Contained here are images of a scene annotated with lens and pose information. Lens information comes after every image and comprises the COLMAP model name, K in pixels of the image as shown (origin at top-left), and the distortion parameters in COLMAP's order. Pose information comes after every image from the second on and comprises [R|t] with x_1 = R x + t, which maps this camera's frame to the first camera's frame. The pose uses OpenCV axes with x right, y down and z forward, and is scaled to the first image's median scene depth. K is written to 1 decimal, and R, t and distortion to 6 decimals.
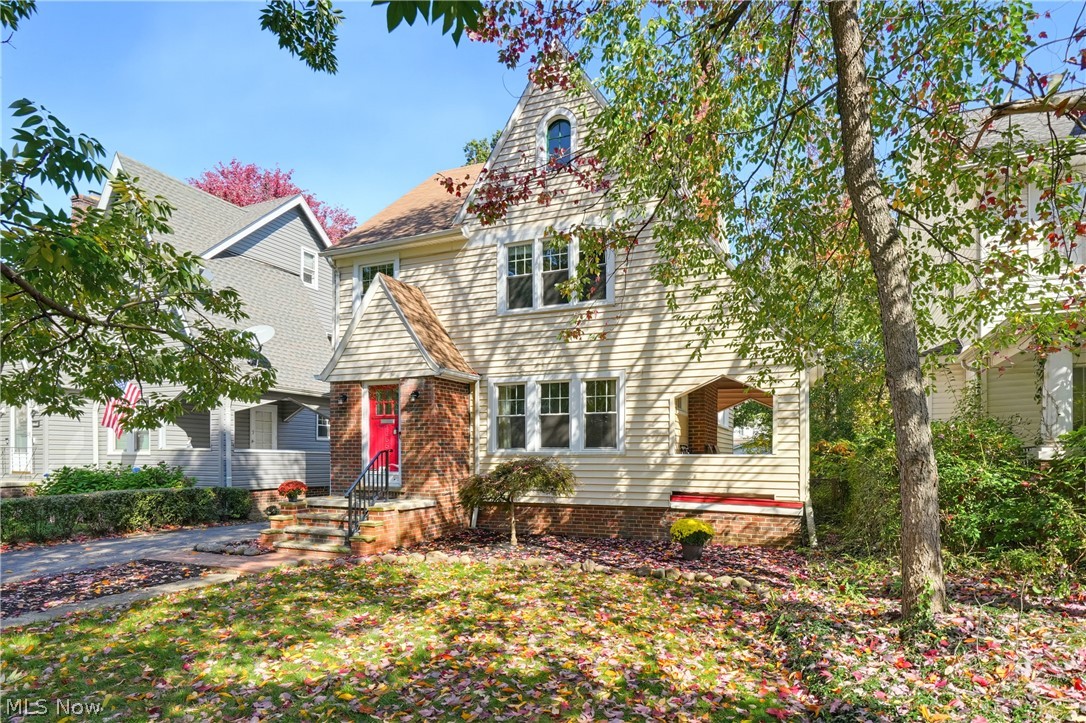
lens RADIAL K [[501.7, 0, 592.7], [0, 501.7, 464.0], [0, 0, 1]] dist [-0.003904, 0.000664]
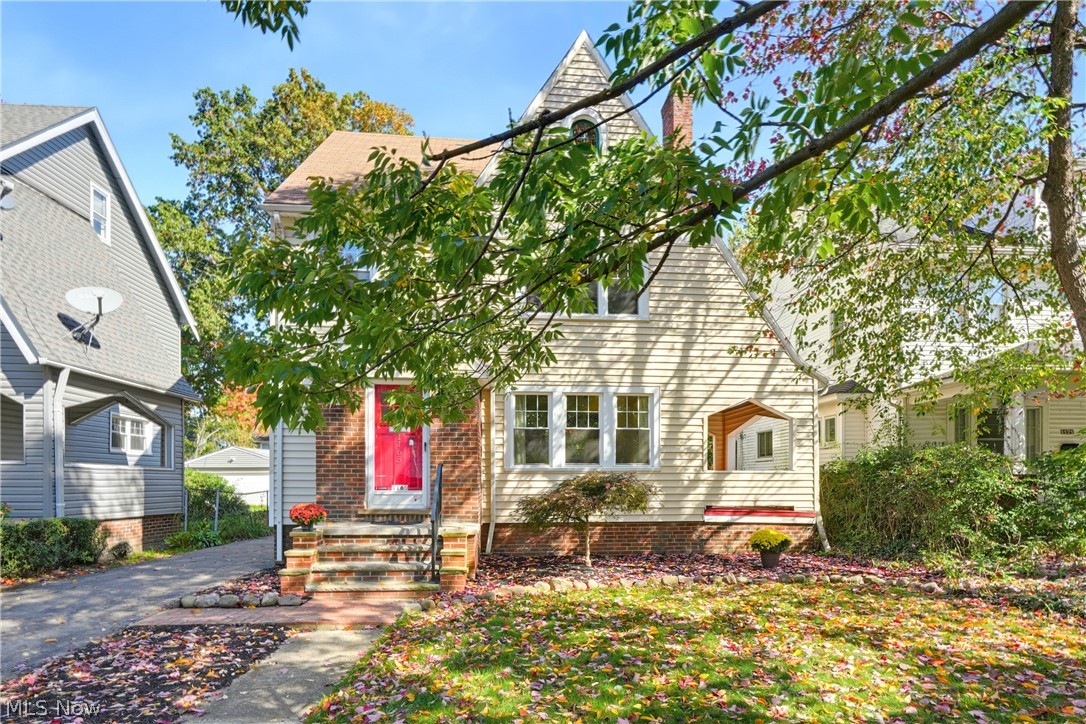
lens RADIAL K [[514.5, 0, 554.8], [0, 514.5, 483.0], [0, 0, 1]] dist [0.000286, -0.000863]
pose [[0.917533, -0.005857, 0.397616, -0.525437], [0.007305, 0.999971, -0.002127, 0.006153], [-0.397592, 0.004856, 0.917550, 0.128799]]
